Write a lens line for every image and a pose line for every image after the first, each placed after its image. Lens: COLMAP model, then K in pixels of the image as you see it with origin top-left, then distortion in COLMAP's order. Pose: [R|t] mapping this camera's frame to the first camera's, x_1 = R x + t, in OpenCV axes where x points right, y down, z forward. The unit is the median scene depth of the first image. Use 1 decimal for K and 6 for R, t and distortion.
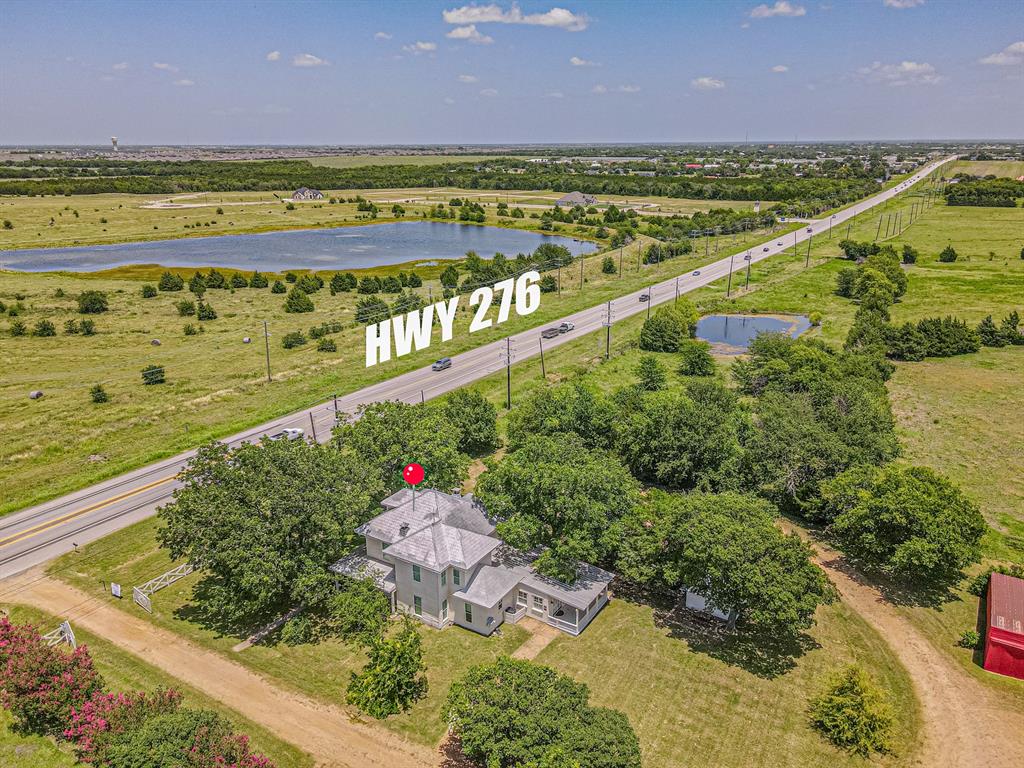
lens RADIAL K [[853.9, 0, 512.0], [0, 853.9, 384.0], [0, 0, 1]] dist [-0.007597, 0.092465]
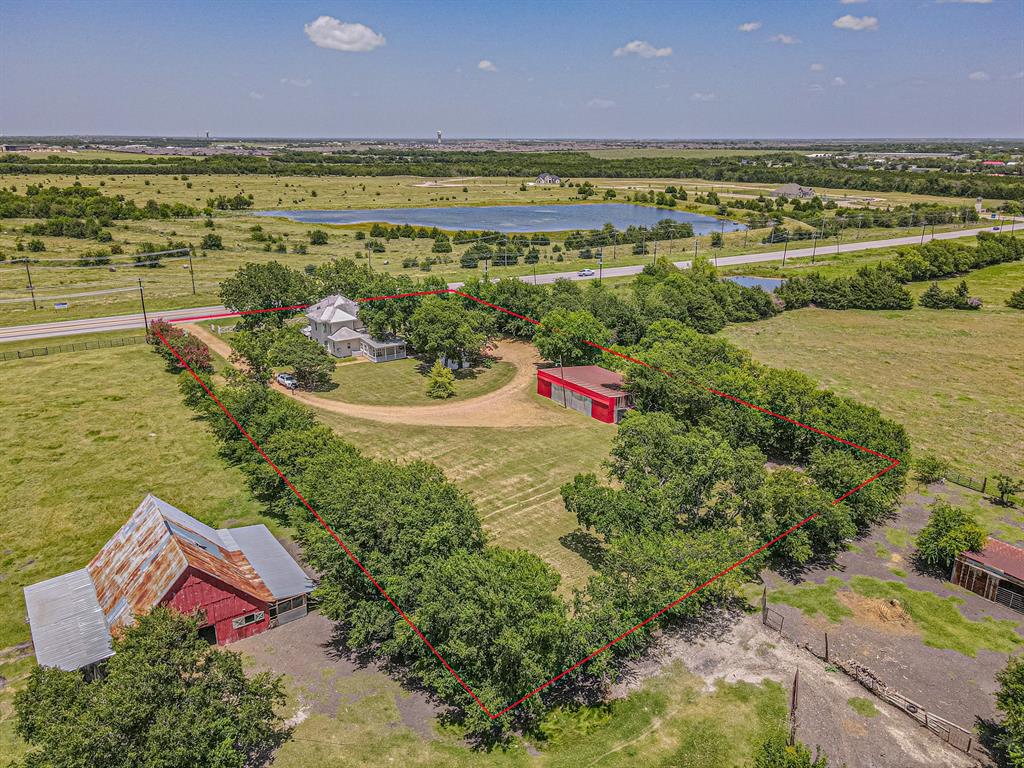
lens RADIAL K [[800.3, 0, 512.0], [0, 800.3, 384.0], [0, 0, 1]] dist [0.017580, 0.002564]
pose [[0.937231, 0.110905, -0.330604, 0.119846], [-0.103037, 0.993820, 0.041289, 0.024556], [0.333140, -0.004633, 0.942866, -0.092139]]
